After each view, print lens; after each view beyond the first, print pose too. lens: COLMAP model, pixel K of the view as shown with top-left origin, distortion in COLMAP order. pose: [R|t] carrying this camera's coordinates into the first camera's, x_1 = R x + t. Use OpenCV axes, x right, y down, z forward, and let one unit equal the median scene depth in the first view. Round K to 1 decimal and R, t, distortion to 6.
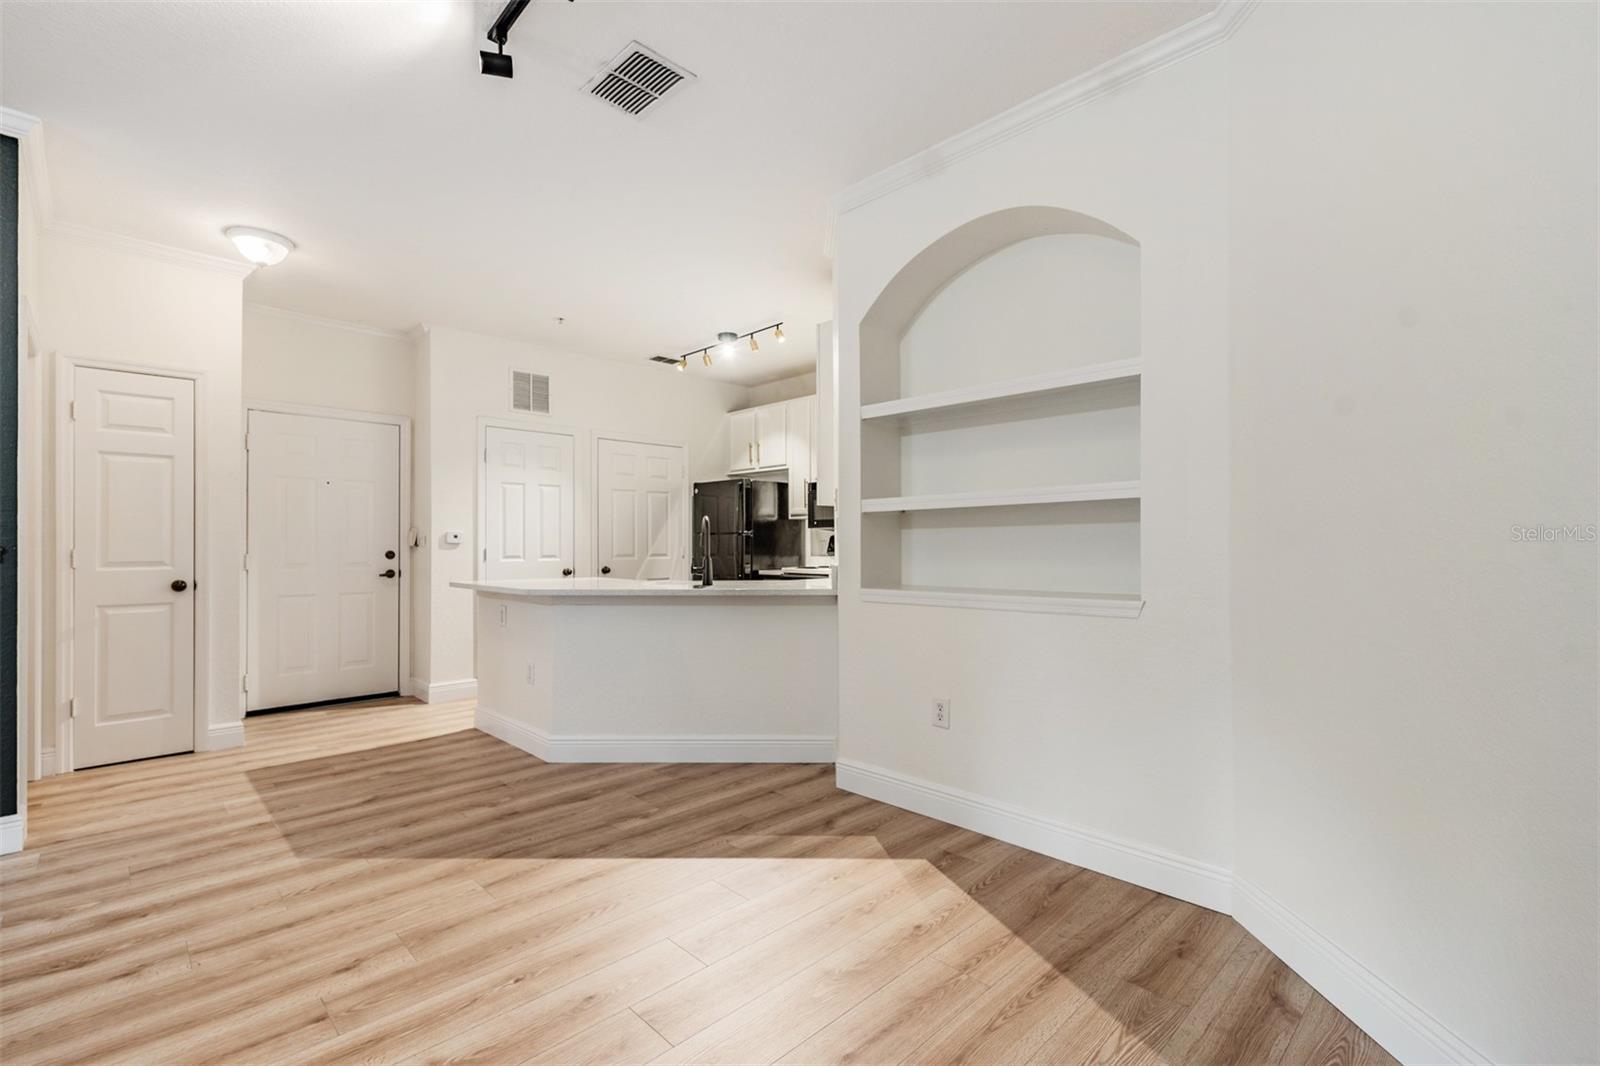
lens RADIAL K [[717.9, 0, 792.2], [0, 717.9, 532.8], [0, 0, 1]] dist [0.003151, -0.000312]
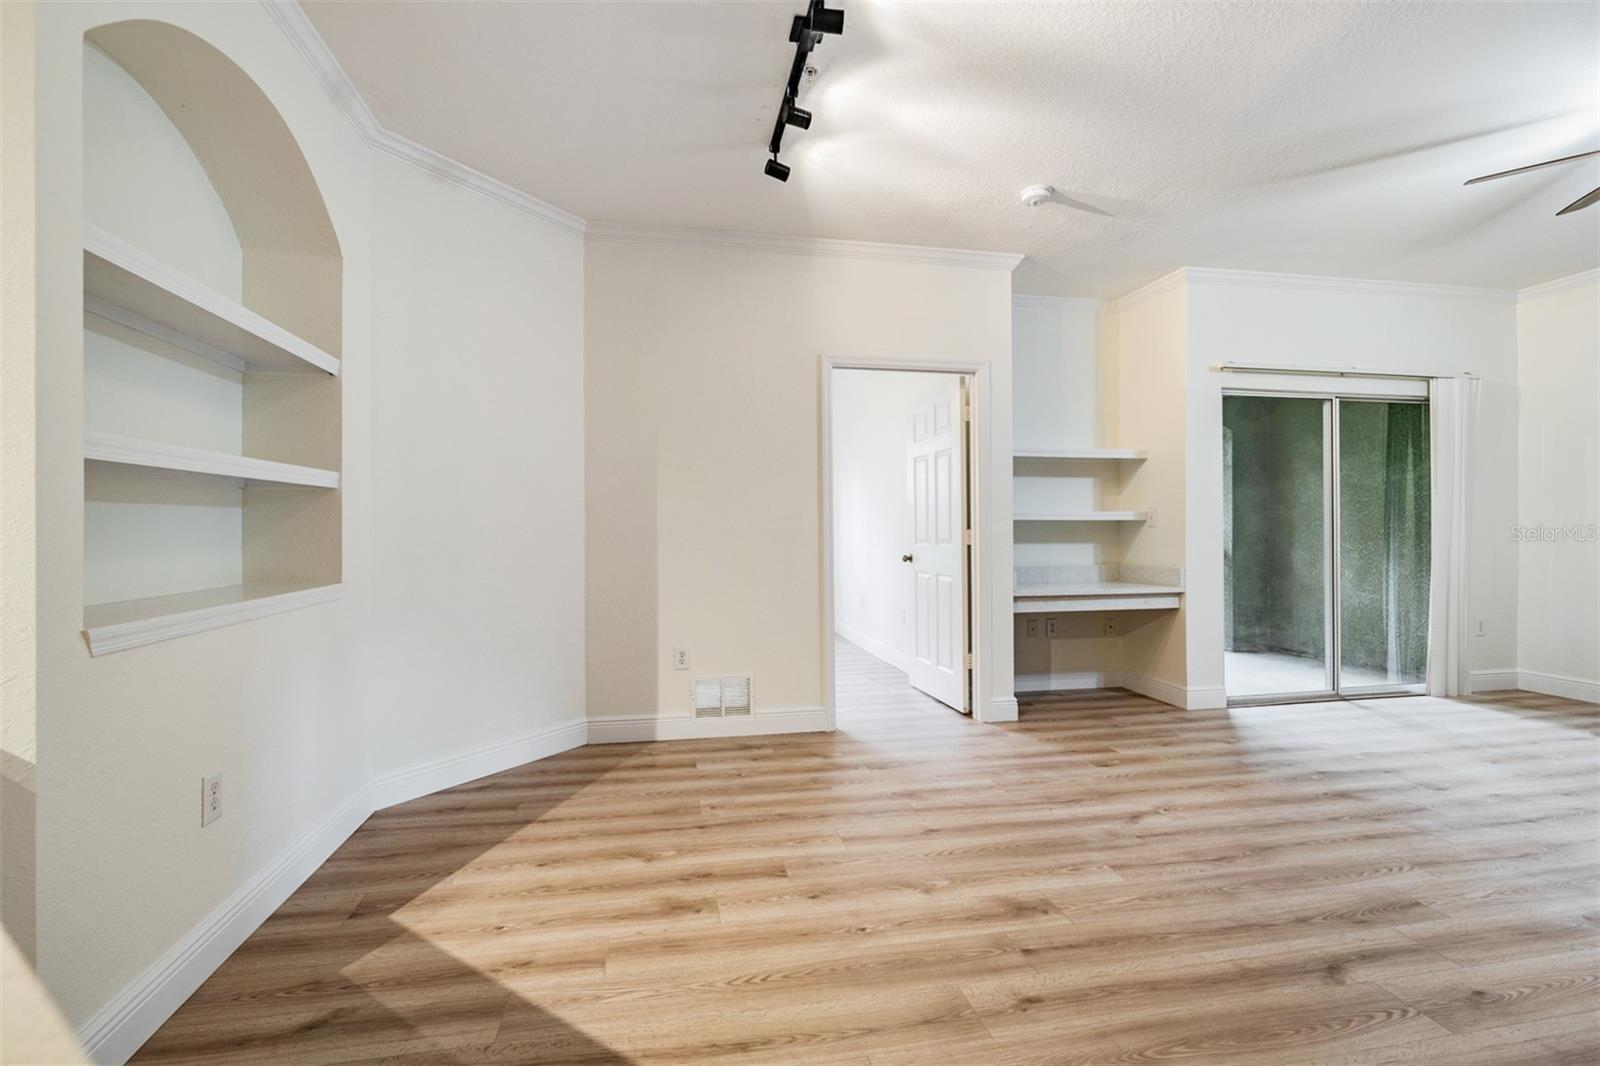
lens RADIAL K [[717.9, 0, 797.6], [0, 717.9, 526.6], [0, 0, 1]] dist [0.003151, -0.000312]
pose [[-0.841983, 0.008597, 0.539435, -0.464103], [-0.003889, 0.999750, -0.022003, 0.020637], [-0.539490, -0.020624, -0.841739, 1.033031]]
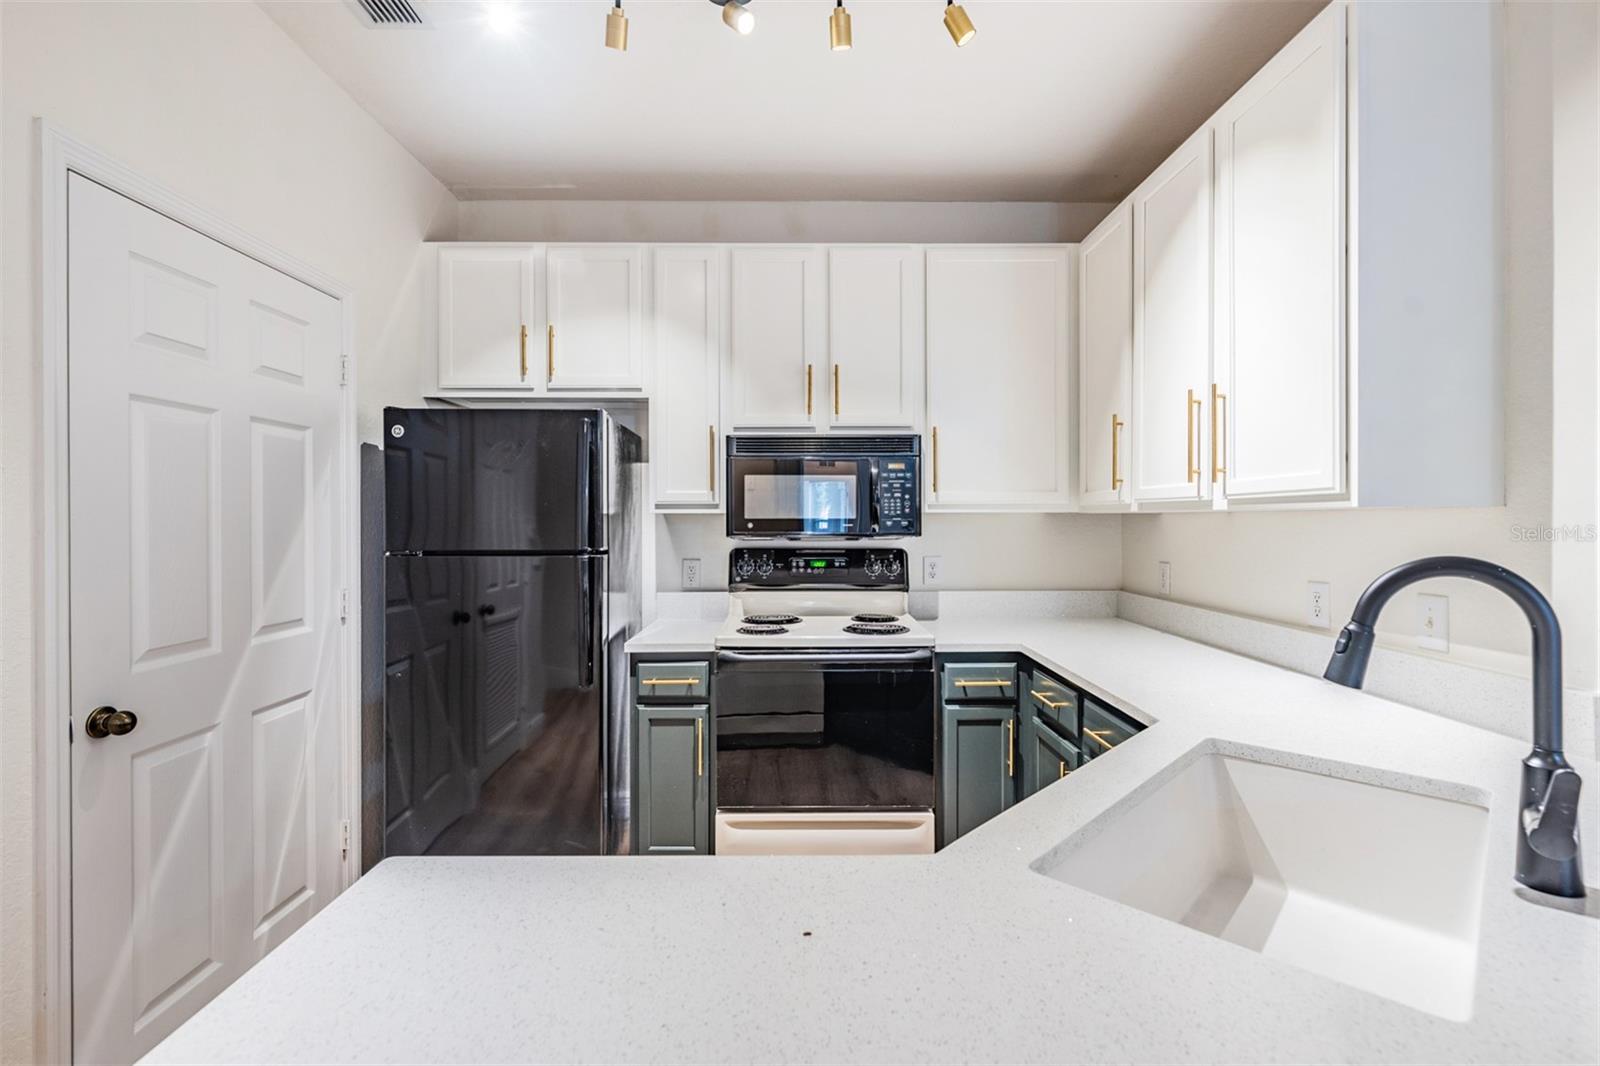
lens RADIAL K [[717.9, 0, 791.9], [0, 717.9, 521.9], [0, 0, 1]] dist [0.003151, -0.000312]
pose [[0.688237, -0.000802, 0.725486, -0.474858], [-0.013948, 0.999800, 0.014337, -0.039376], [-0.725352, -0.019986, 0.688088, 1.137067]]
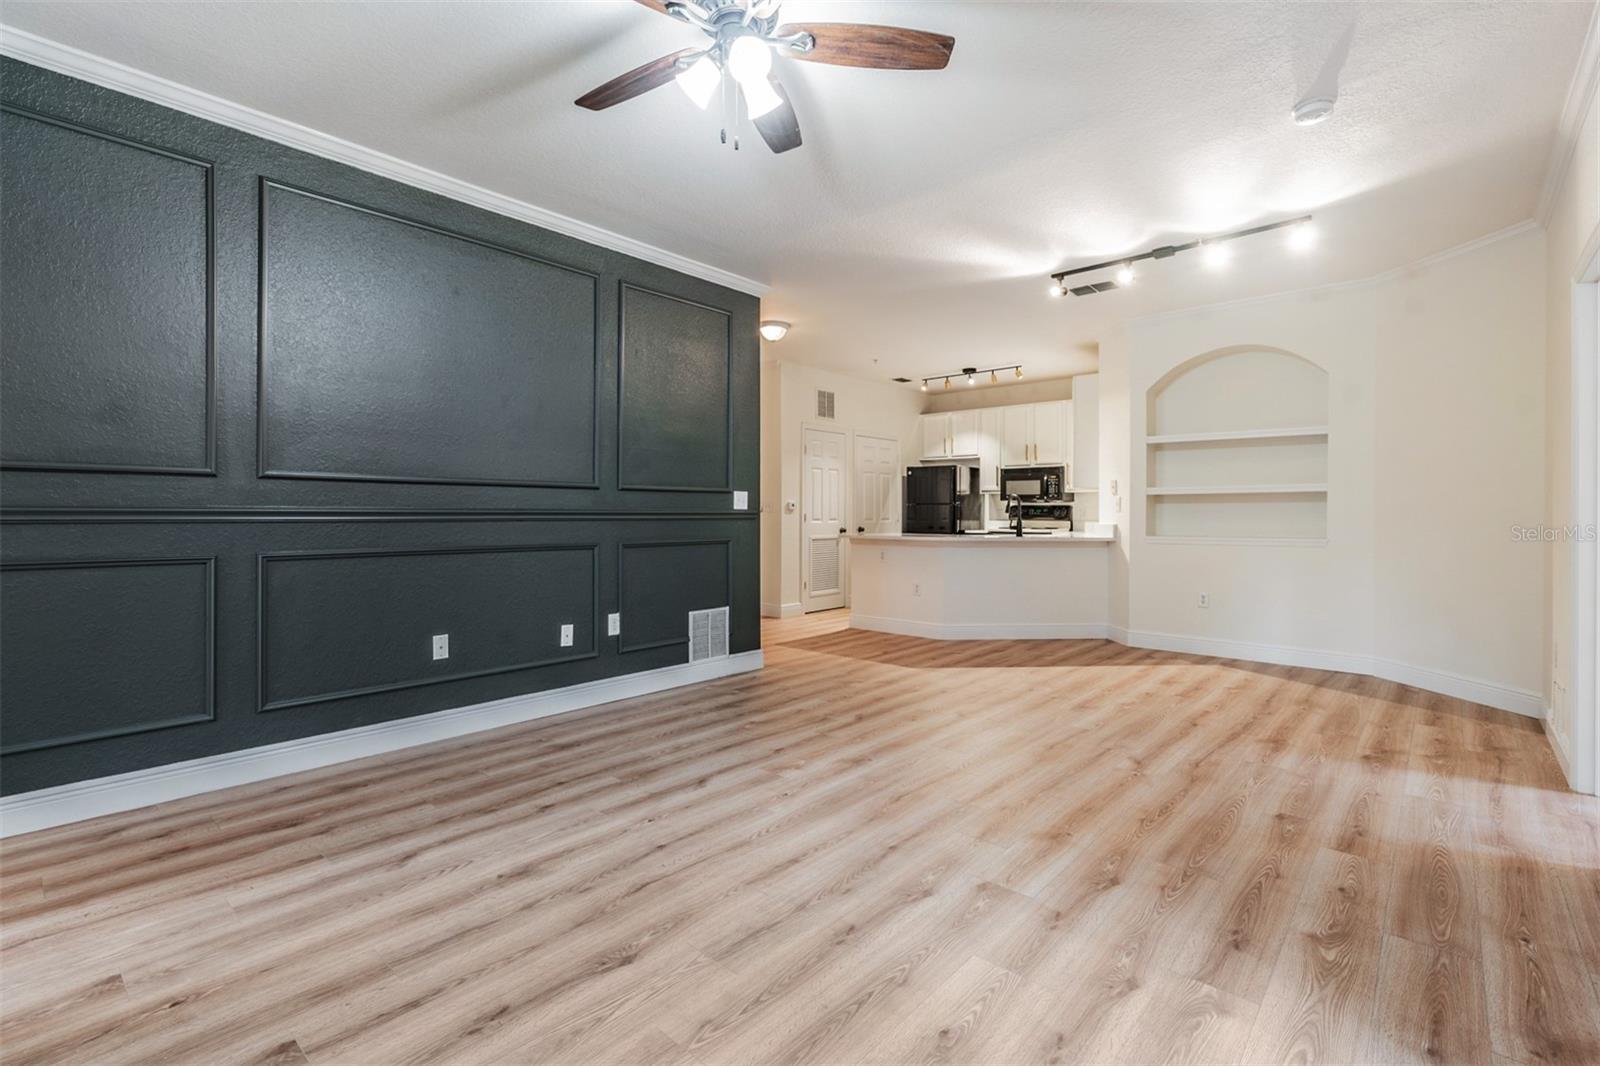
lens RADIAL K [[717.9, 0, 790.2], [0, 717.9, 529.9], [0, 0, 1]] dist [0.003151, -0.000312]
pose [[0.997718, 0.003762, 0.067407, -0.847994], [-0.006577, 0.999113, 0.041595, -0.008847], [-0.067191, -0.041943, 0.996858, -0.695941]]
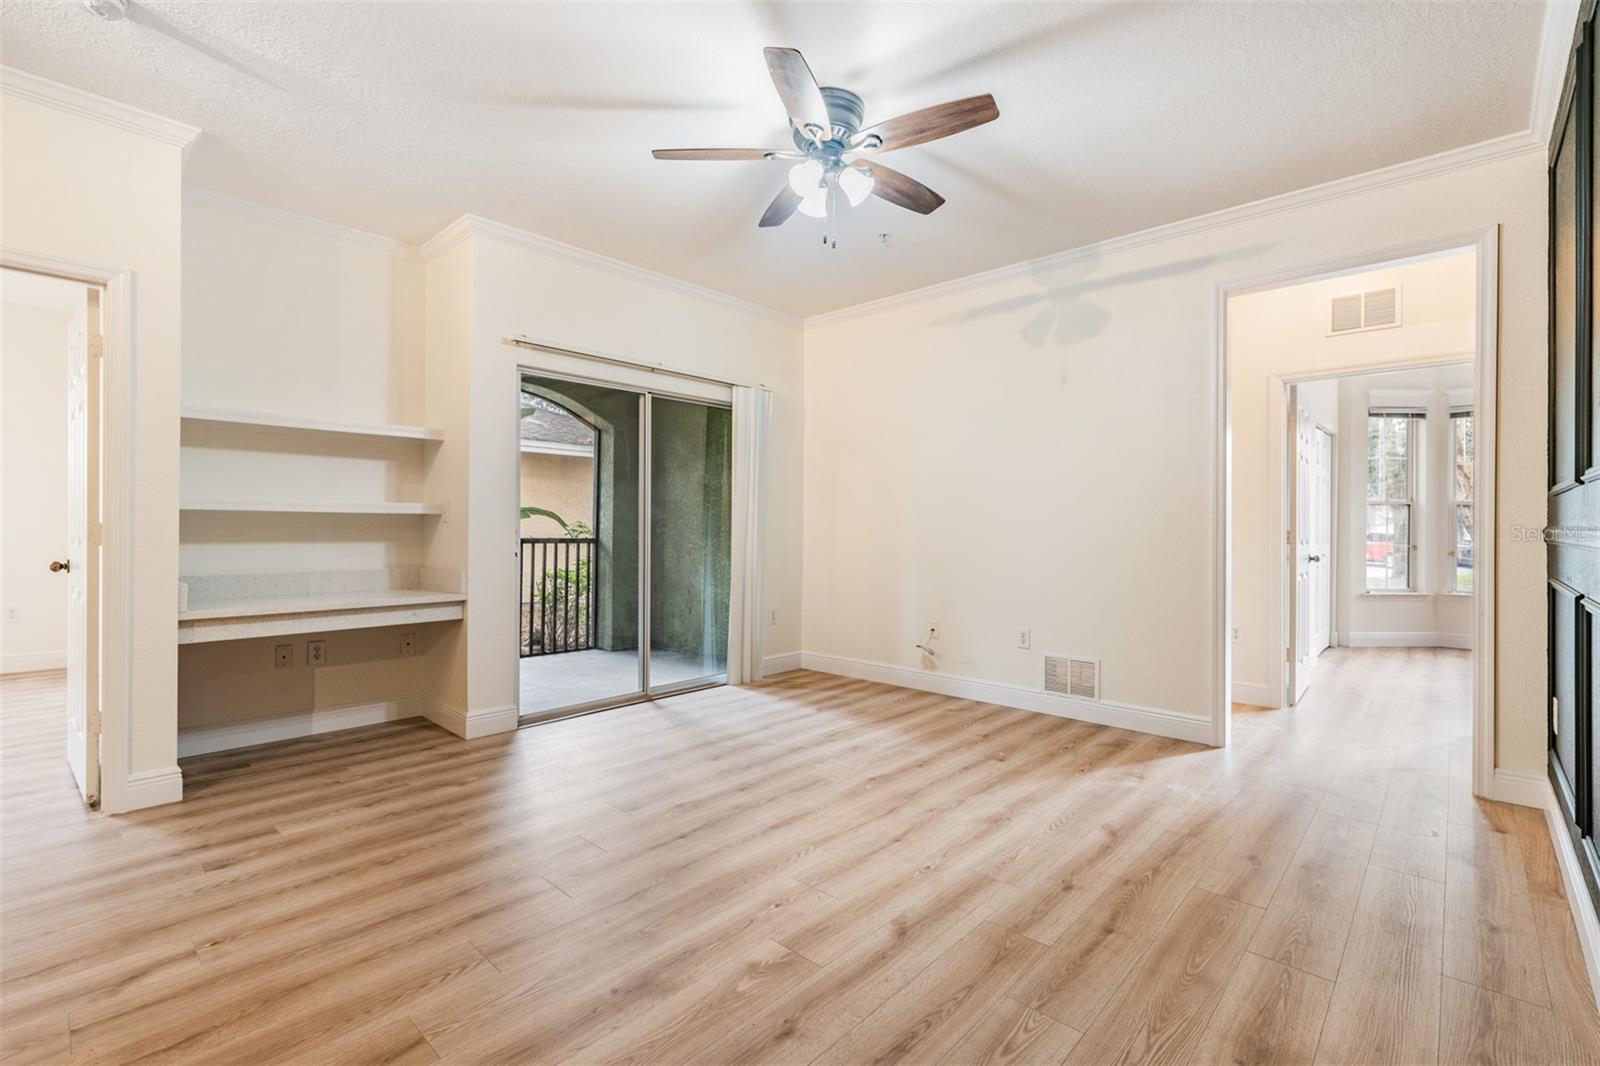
lens RADIAL K [[717.9, 0, 789.2], [0, 717.9, 525.4], [0, 0, 1]] dist [0.003151, -0.000312]
pose [[-0.998724, -0.003495, -0.050373, -0.776296], [-0.002539, 0.999816, -0.019036, 0.013810], [0.050430, -0.018884, -0.998549, 0.693696]]
